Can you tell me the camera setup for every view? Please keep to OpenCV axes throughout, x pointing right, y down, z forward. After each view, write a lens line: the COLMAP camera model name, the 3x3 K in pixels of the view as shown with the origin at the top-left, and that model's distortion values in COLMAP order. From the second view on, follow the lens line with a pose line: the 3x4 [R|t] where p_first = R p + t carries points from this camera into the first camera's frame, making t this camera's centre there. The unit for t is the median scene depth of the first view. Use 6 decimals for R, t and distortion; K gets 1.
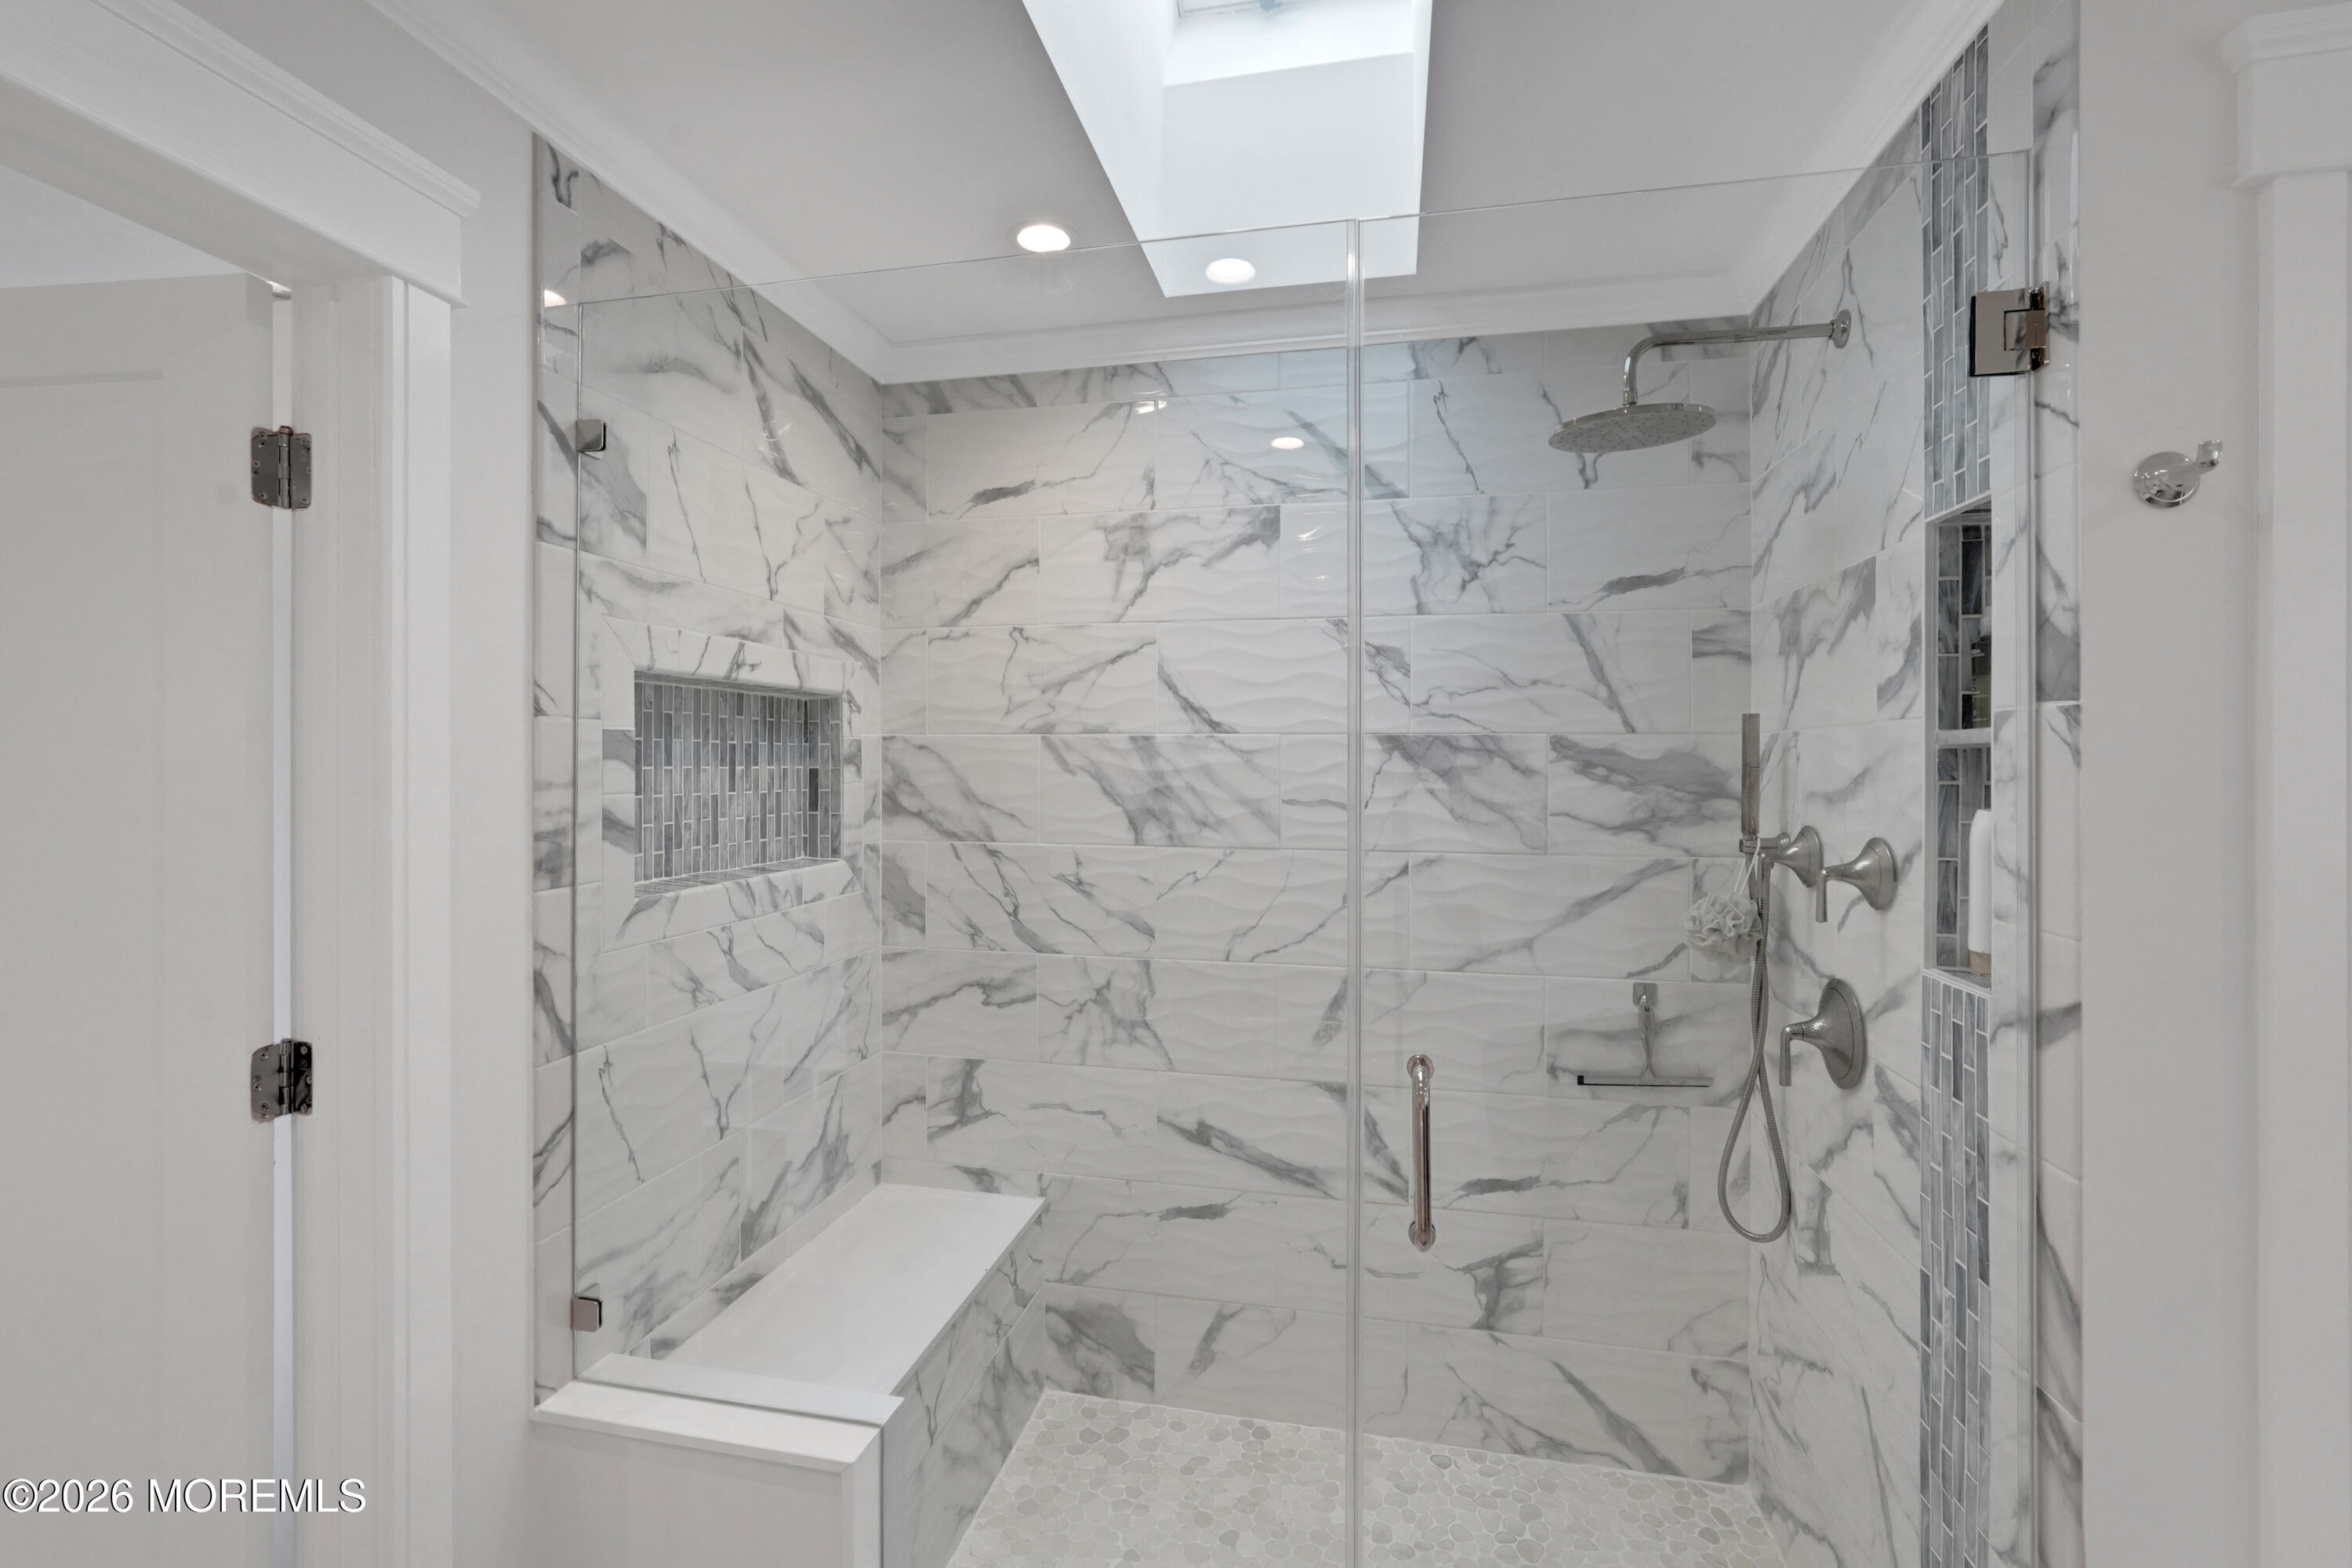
lens RADIAL K [[1064.1, 0, 1167.8], [0, 1064.1, 752.8], [0, 0, 1]] dist [-0.001154, -0.000025]
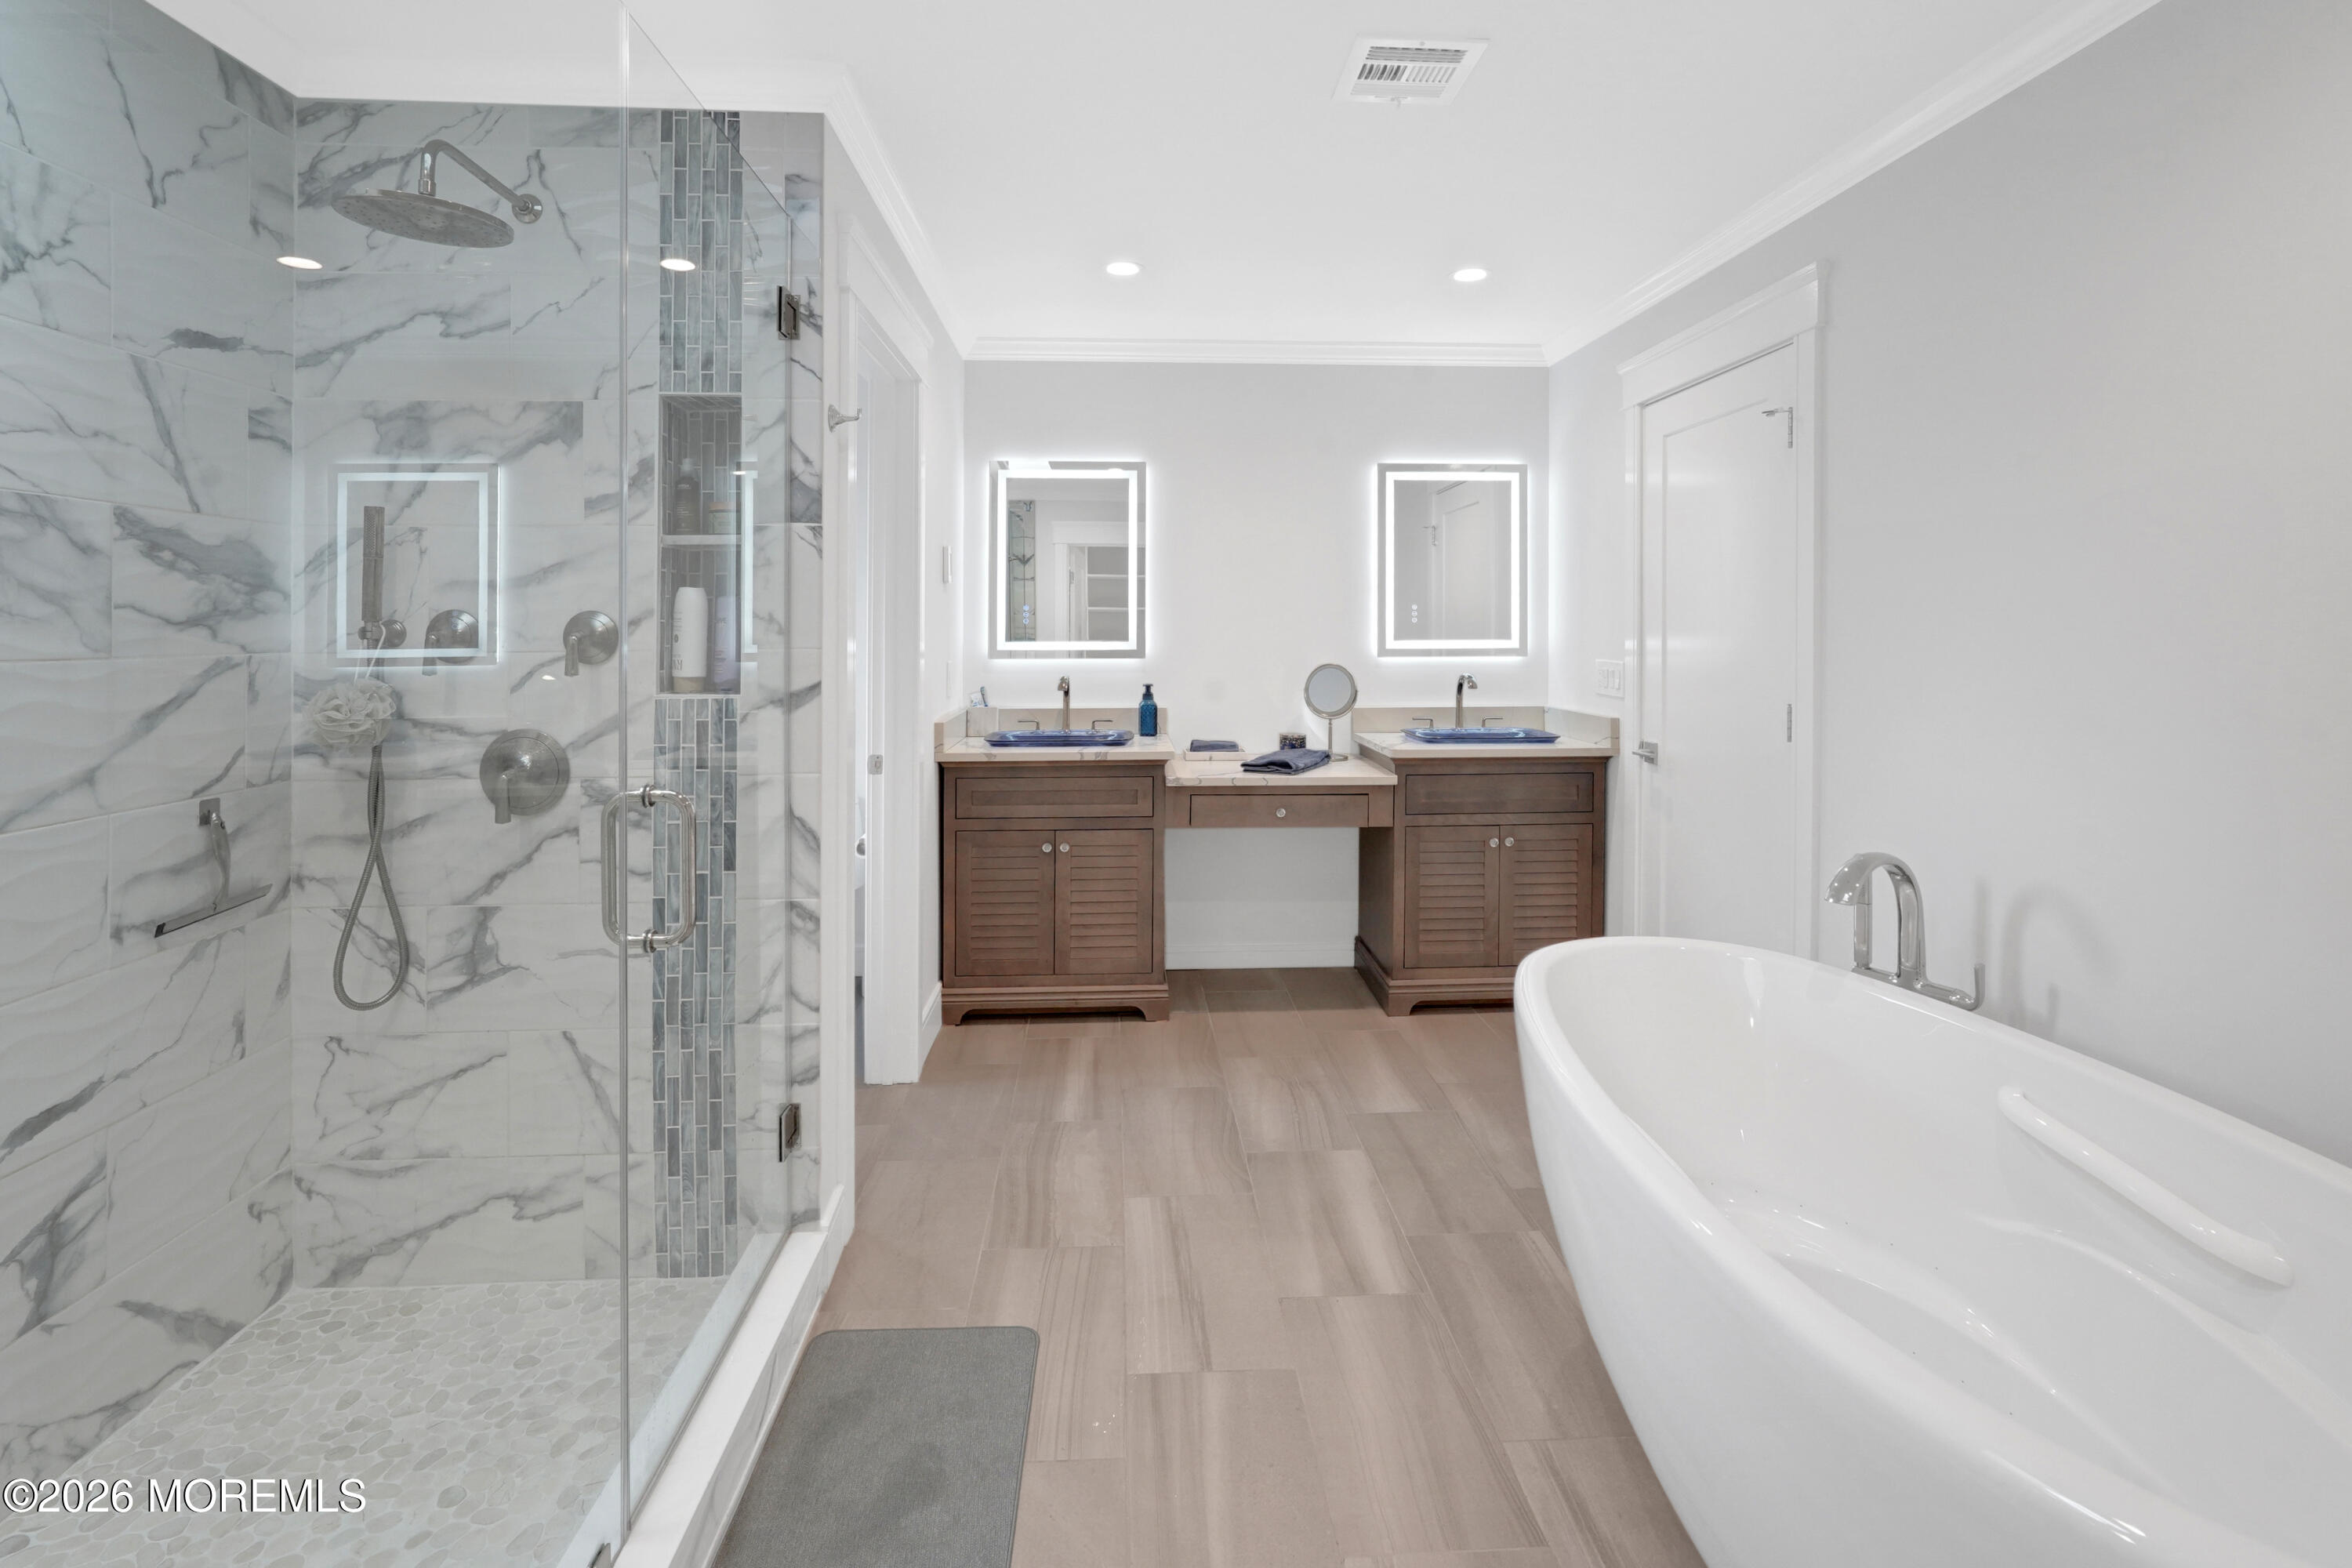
lens RADIAL K [[1094.3, 0, 1174.4], [0, 1094.3, 629.9], [0, 0, 1]] dist [0.000592, 0.000287]
pose [[-0.266909, -0.004373, 0.963712, -0.628289], [-0.005763, 0.999979, 0.002941, 0.068872], [-0.963704, -0.004769, -0.266929, 0.470678]]
